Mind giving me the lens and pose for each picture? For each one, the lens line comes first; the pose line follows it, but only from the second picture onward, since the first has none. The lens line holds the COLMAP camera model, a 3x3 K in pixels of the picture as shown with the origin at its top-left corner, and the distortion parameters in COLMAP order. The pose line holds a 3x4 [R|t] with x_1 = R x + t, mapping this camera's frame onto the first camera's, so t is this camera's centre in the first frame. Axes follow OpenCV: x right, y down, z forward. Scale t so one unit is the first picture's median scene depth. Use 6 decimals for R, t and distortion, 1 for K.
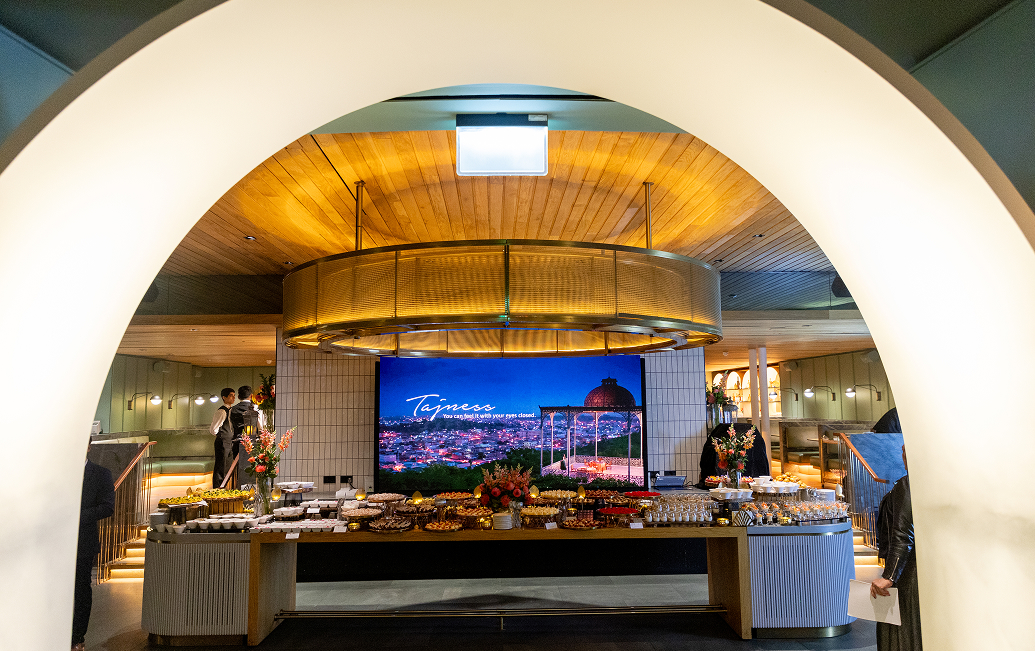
lens RADIAL K [[749.2, 0, 517.5], [0, 749.2, 325.5], [0, 0, 1]] dist [0.057923, 0.001161]
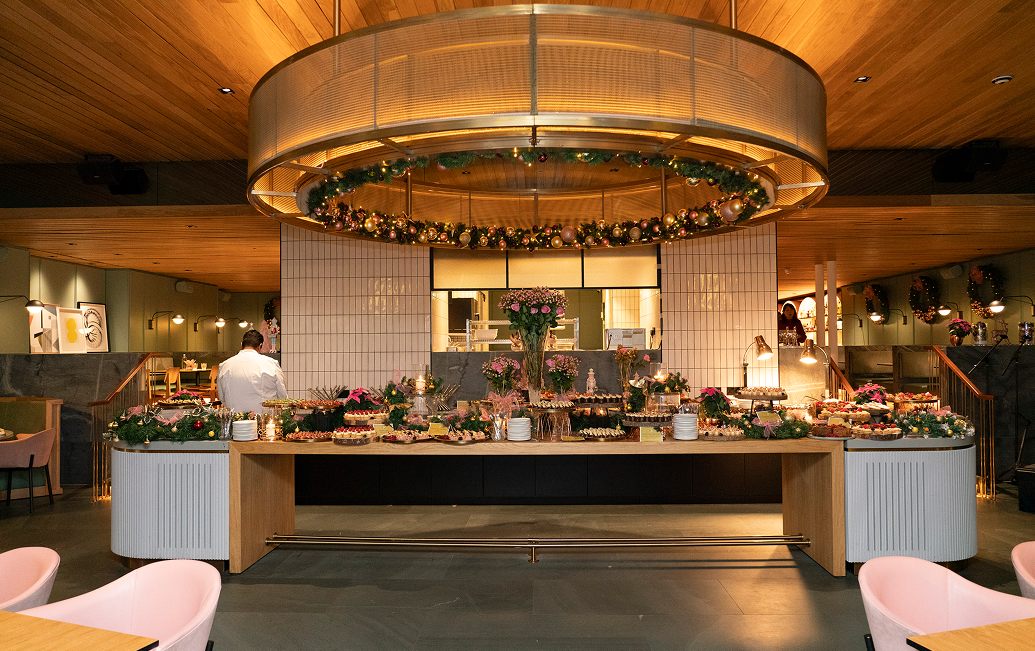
lens RADIAL K [[749.2, 0, 517.5], [0, 749.2, 325.5], [0, 0, 1]] dist [-0.001671, -0.000286]
pose [[0.998384, -0.000248, -0.056835, 0.005599], [0.004610, 0.997049, 0.076633, 0.065229], [0.056649, -0.076771, 0.995438, 0.163117]]
